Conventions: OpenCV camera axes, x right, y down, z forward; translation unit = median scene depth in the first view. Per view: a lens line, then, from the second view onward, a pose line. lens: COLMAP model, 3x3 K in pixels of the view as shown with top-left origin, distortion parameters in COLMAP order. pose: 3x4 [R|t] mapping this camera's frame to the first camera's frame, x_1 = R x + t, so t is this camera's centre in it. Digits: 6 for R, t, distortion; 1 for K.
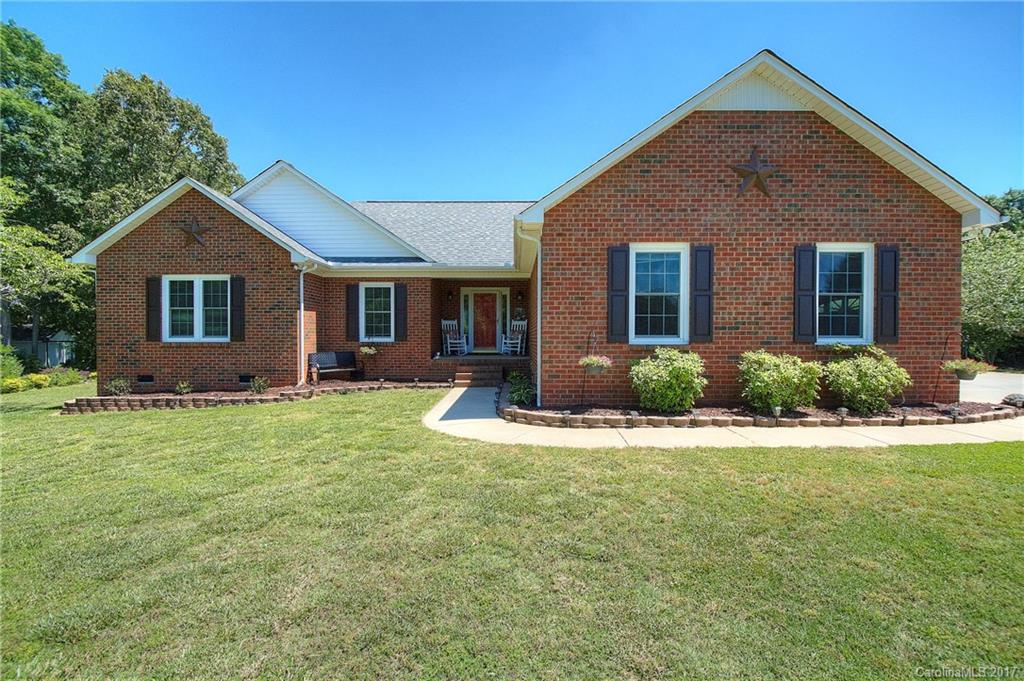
lens RADIAL K [[449.7, 0, 517.1], [0, 449.7, 343.3], [0, 0, 1]] dist [0.001619, -0.017151]
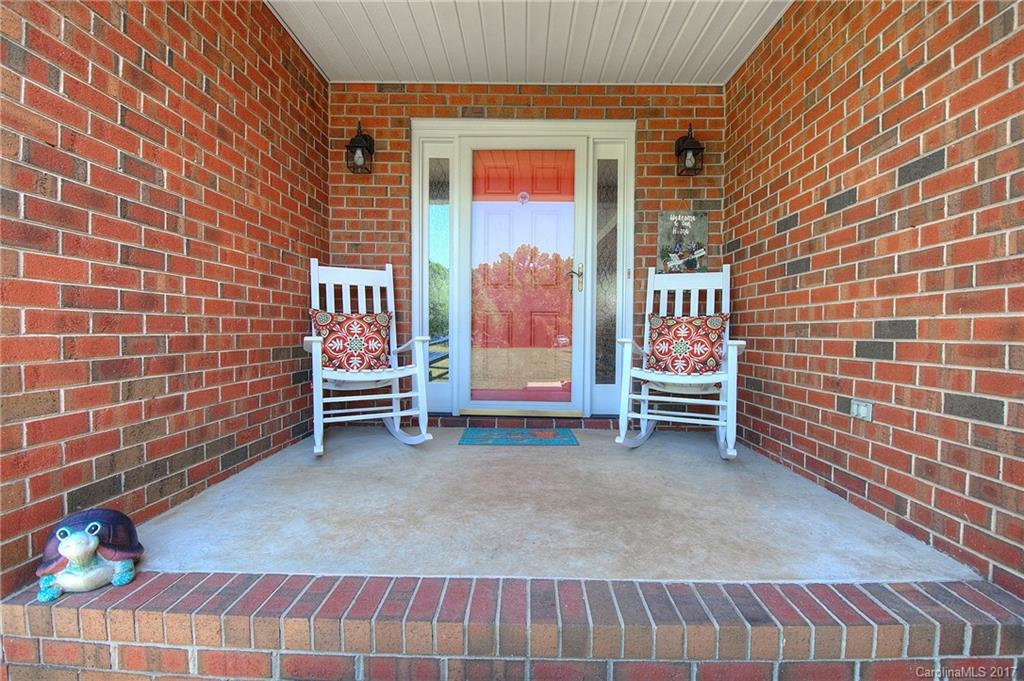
lens RADIAL K [[449.7, 0, 517.1], [0, 449.7, 343.3], [0, 0, 1]] dist [0.001619, -0.017151]
pose [[0.999634, 0.009802, -0.025208, -0.079706], [-0.009402, 0.999829, 0.015923, -0.022424], [0.025360, -0.015680, 0.999555, 0.917902]]
